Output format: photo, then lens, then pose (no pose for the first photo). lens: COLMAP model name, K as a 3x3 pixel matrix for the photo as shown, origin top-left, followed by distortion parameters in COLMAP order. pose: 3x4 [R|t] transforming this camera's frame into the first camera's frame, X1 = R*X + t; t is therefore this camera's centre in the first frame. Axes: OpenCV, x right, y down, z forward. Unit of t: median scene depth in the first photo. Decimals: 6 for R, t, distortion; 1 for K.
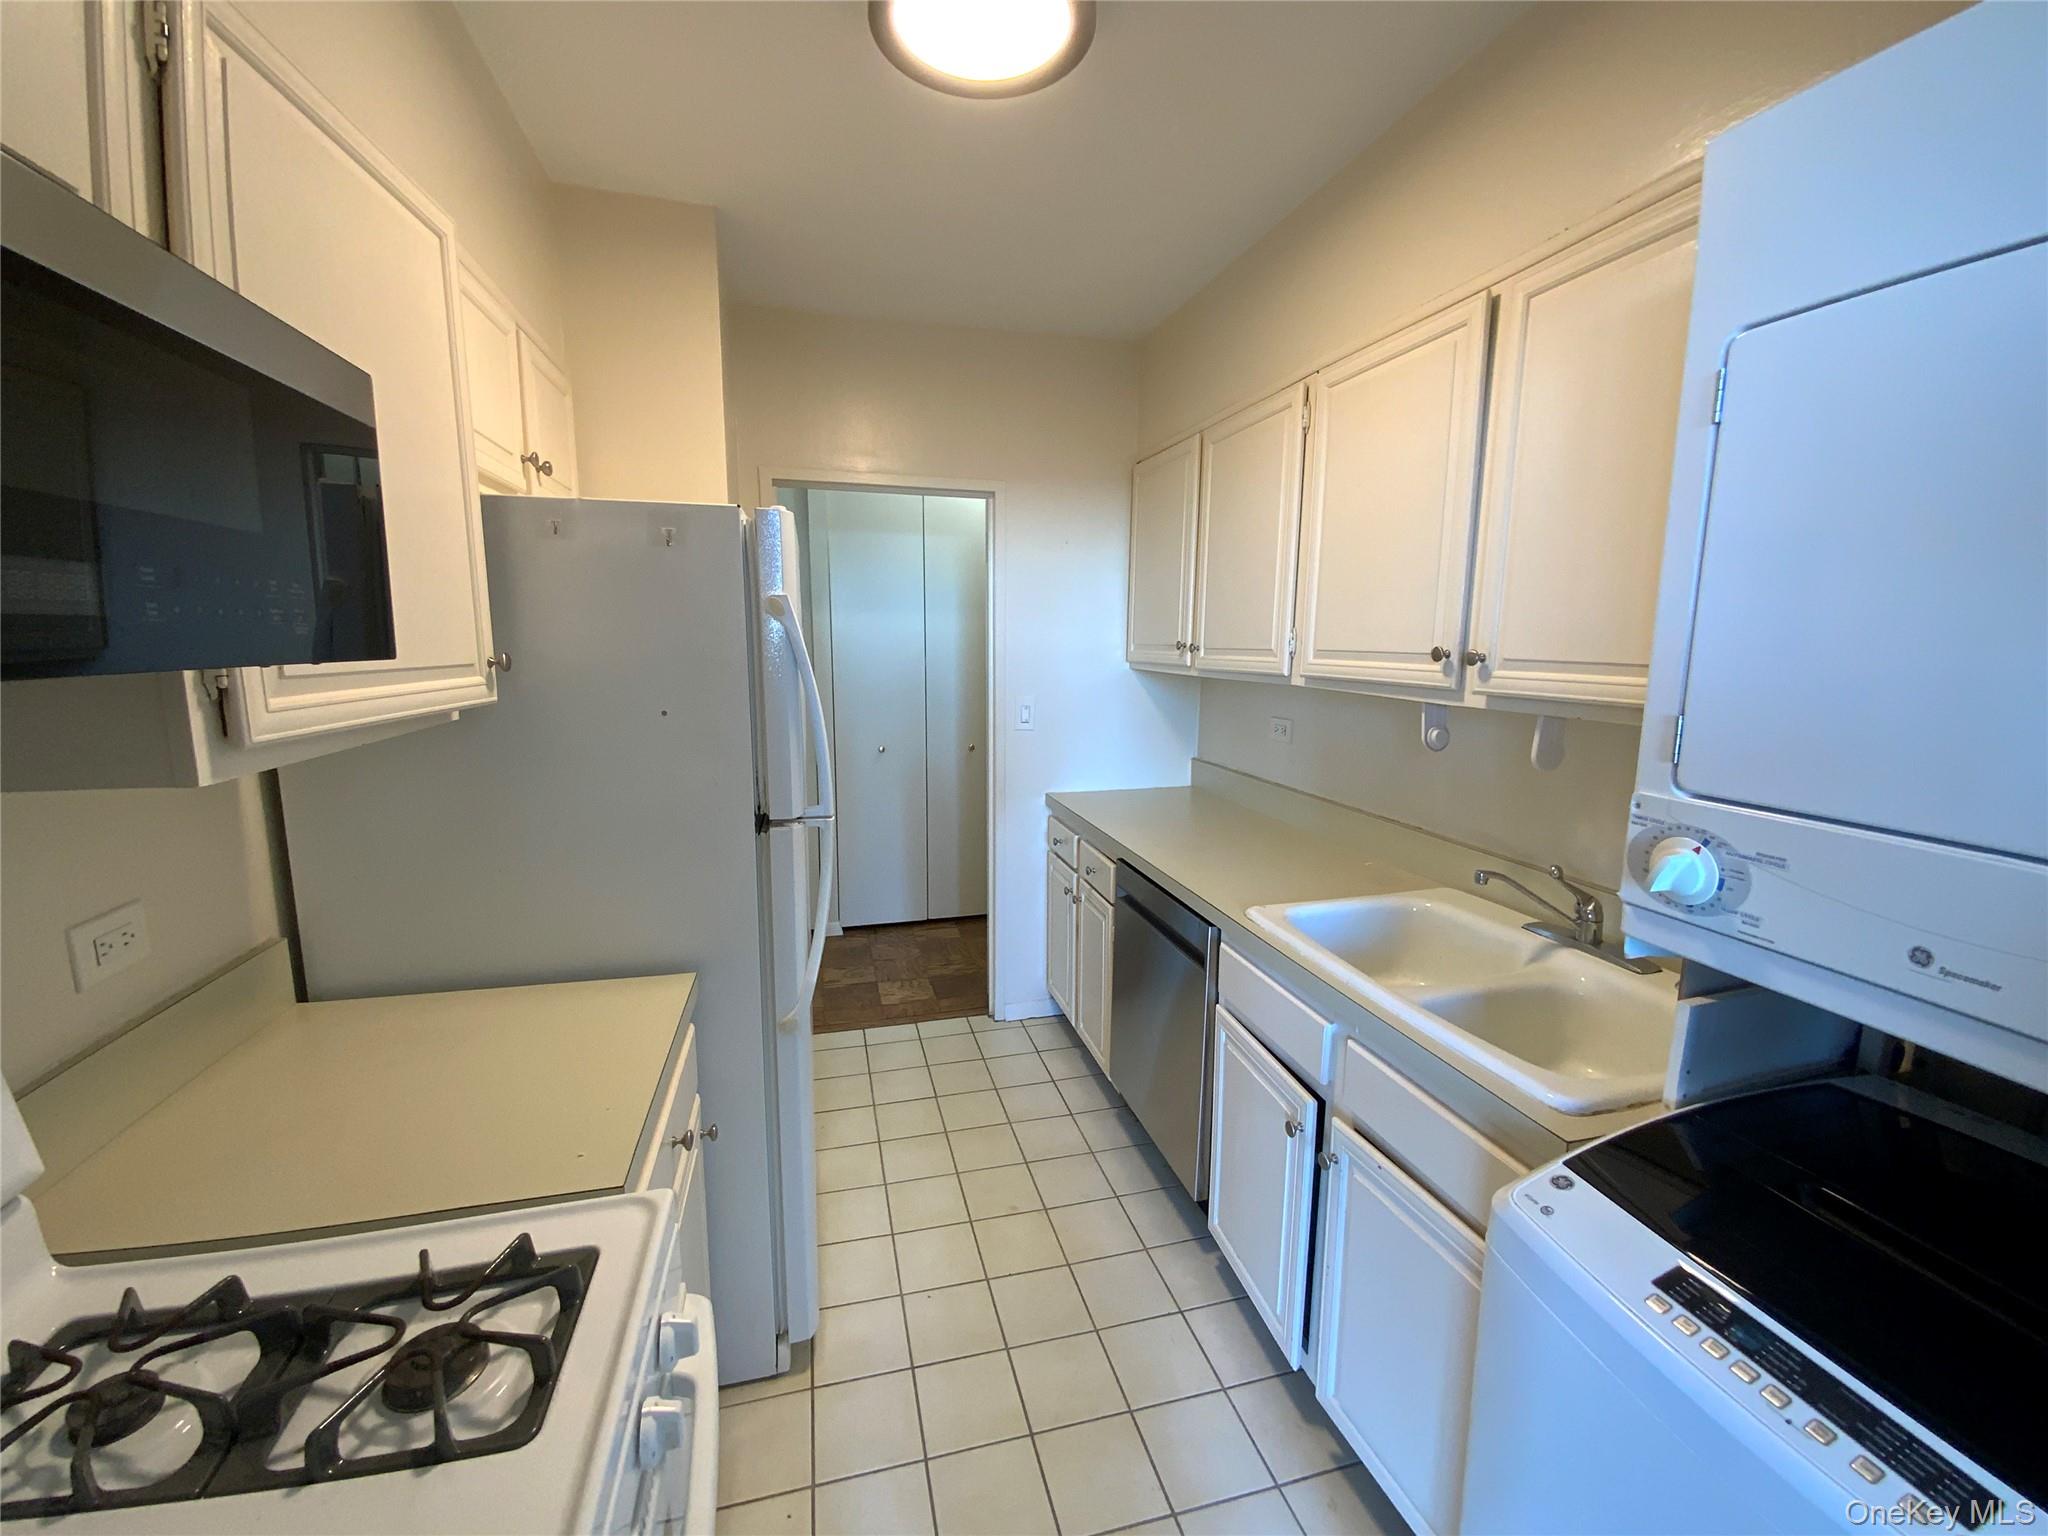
lens RADIAL K [[825.4, 0, 1033.3], [0, 825.4, 774.2], [0, 0, 1]] dist [0.024608, -0.015547]
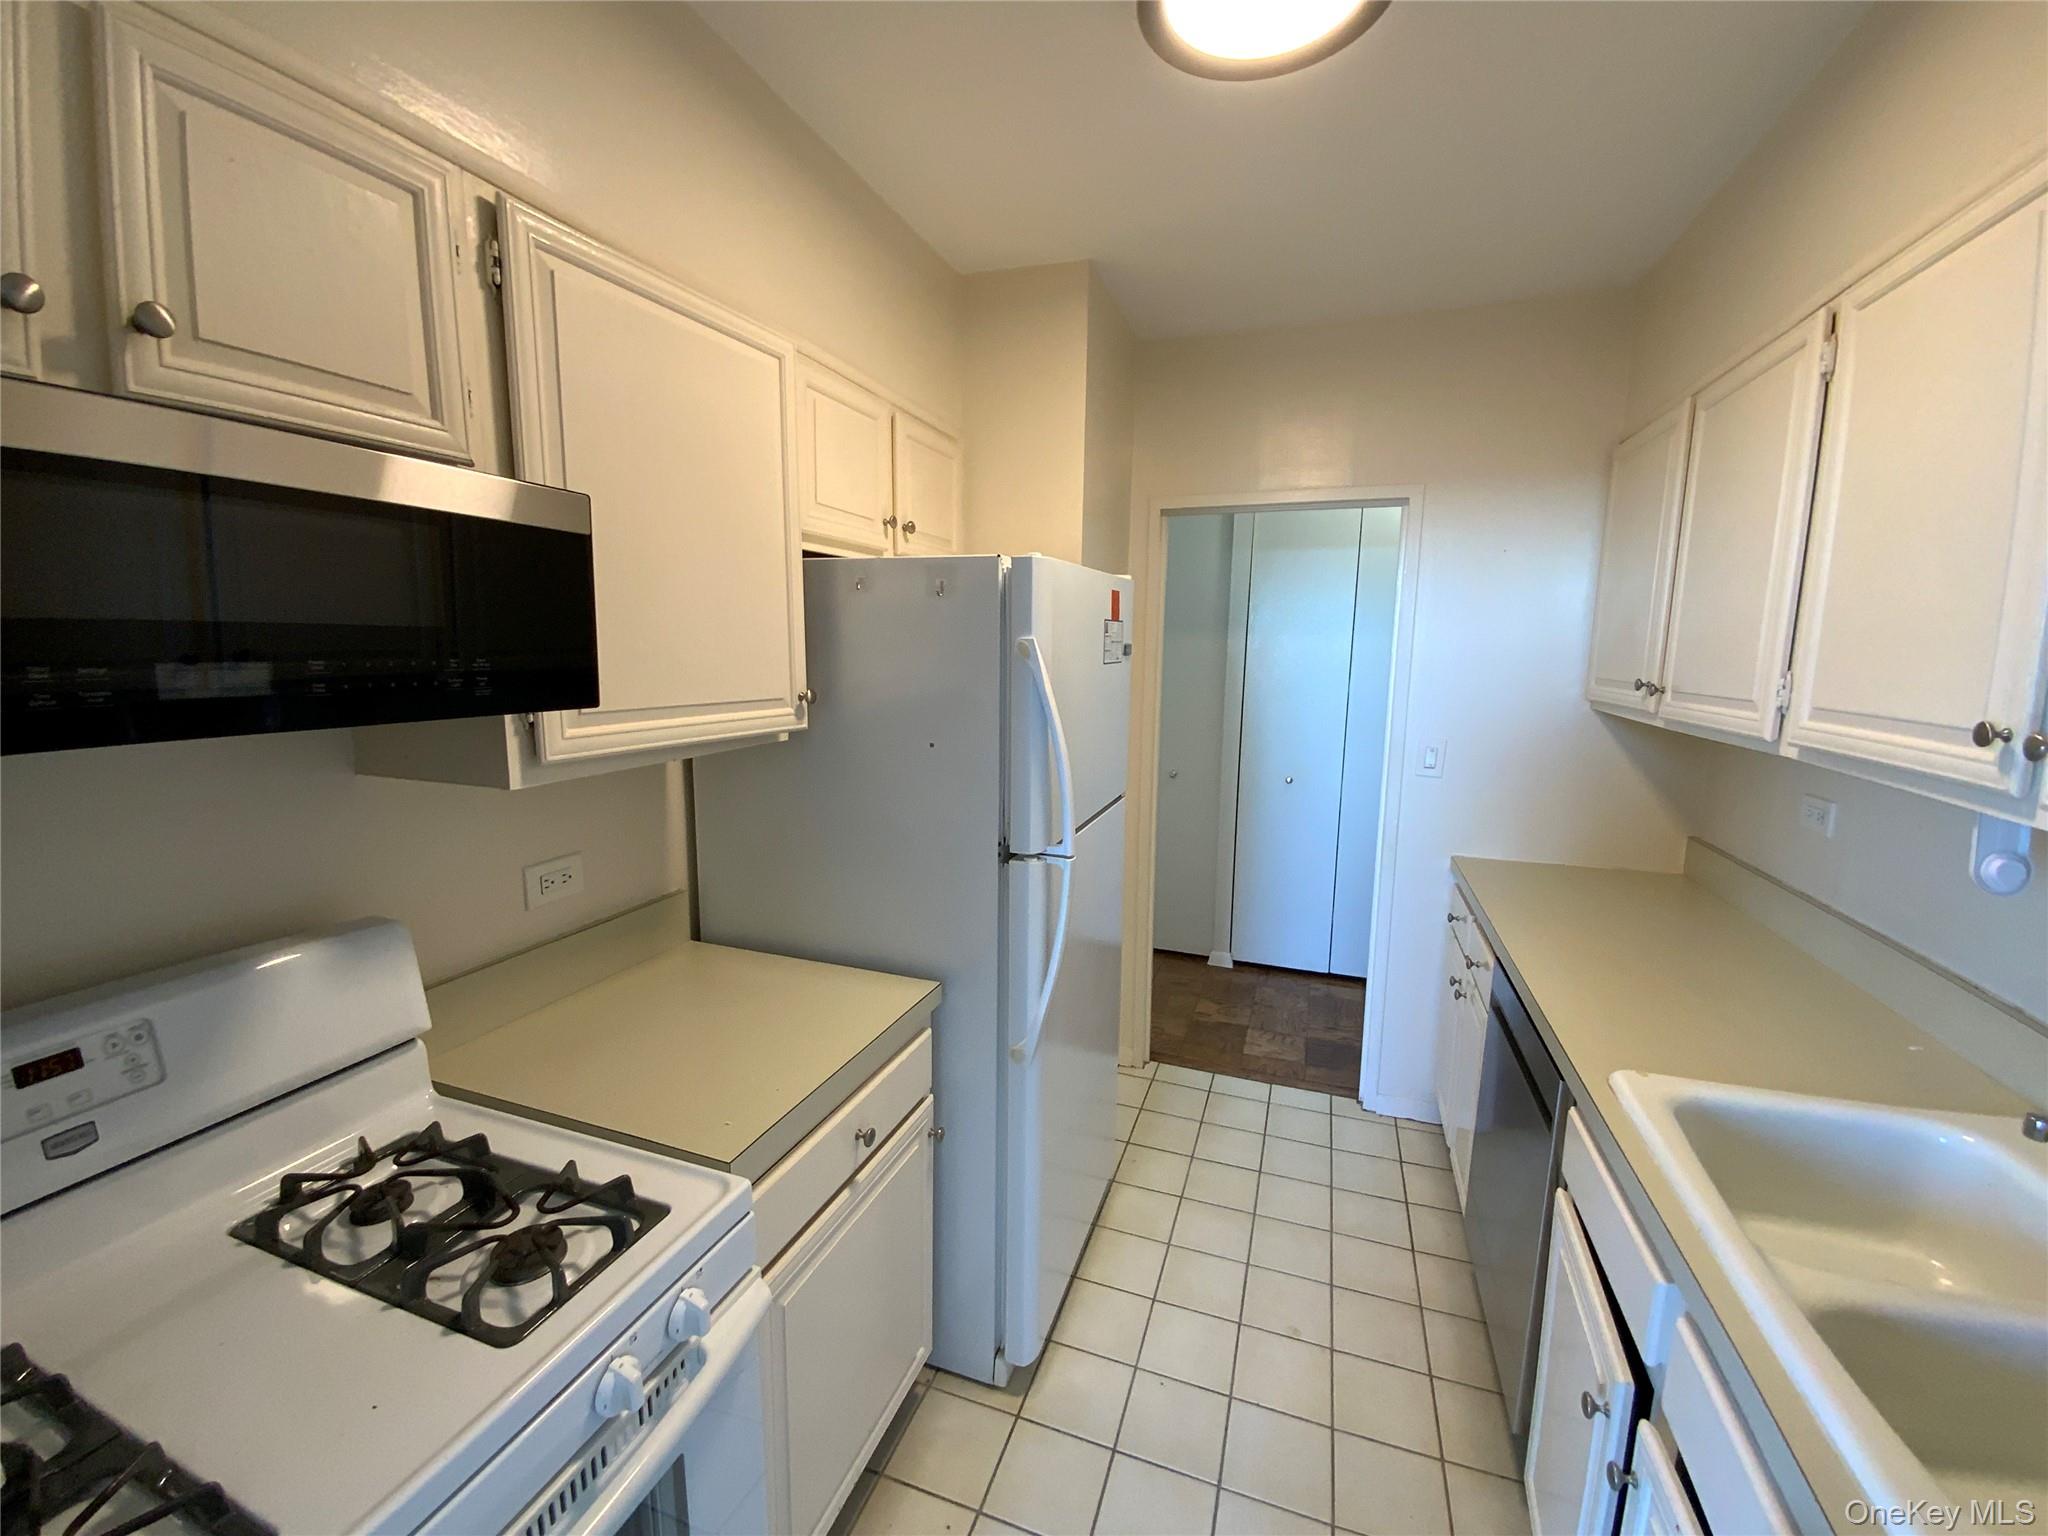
lens RADIAL K [[835.3, 0, 1028.9], [0, 835.3, 773.0], [0, 0, 1]] dist [0.022799, -0.019042]
pose [[0.824309, 0.089874, -0.558961, 0.242705], [-0.099338, 0.994962, 0.013482, -0.053665], [0.557357, 0.044413, 0.829085, 0.125672]]
